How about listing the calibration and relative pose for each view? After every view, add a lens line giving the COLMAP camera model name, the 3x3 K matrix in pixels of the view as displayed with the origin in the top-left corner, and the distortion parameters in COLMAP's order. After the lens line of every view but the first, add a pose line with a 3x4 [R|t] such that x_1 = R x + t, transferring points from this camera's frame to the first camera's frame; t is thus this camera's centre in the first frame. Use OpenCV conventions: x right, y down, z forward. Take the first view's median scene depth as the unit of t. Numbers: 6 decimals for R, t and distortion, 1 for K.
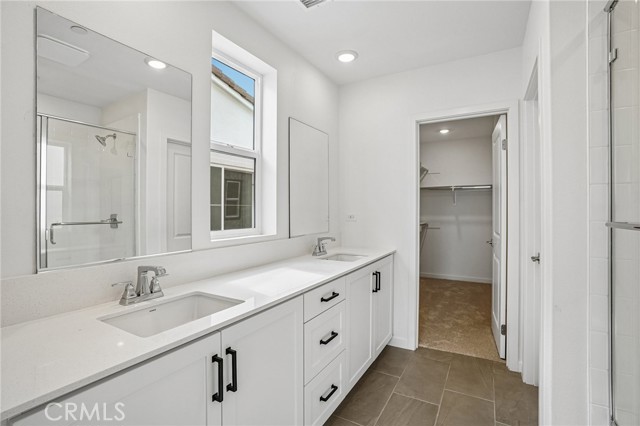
lens RADIAL K [[305.0, 0, 331.6], [0, 305.0, 211.3], [0, 0, 1]] dist [-0.011804, 0.003803]
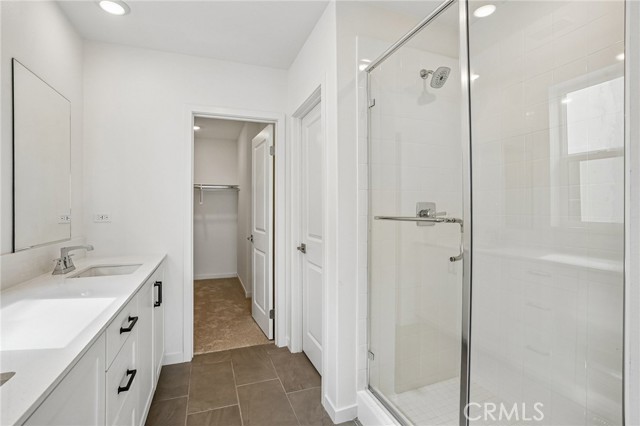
lens RADIAL K [[305.0, 0, 322.6], [0, 305.0, 210.7], [0, 0, 1]] dist [-0.011804, 0.003803]
pose [[0.663054, -0.001167, 0.748571, -0.157270], [0.000983, 0.999999, 0.000689, 0.002856], [-0.748571, 0.000279, 0.663055, 0.099607]]
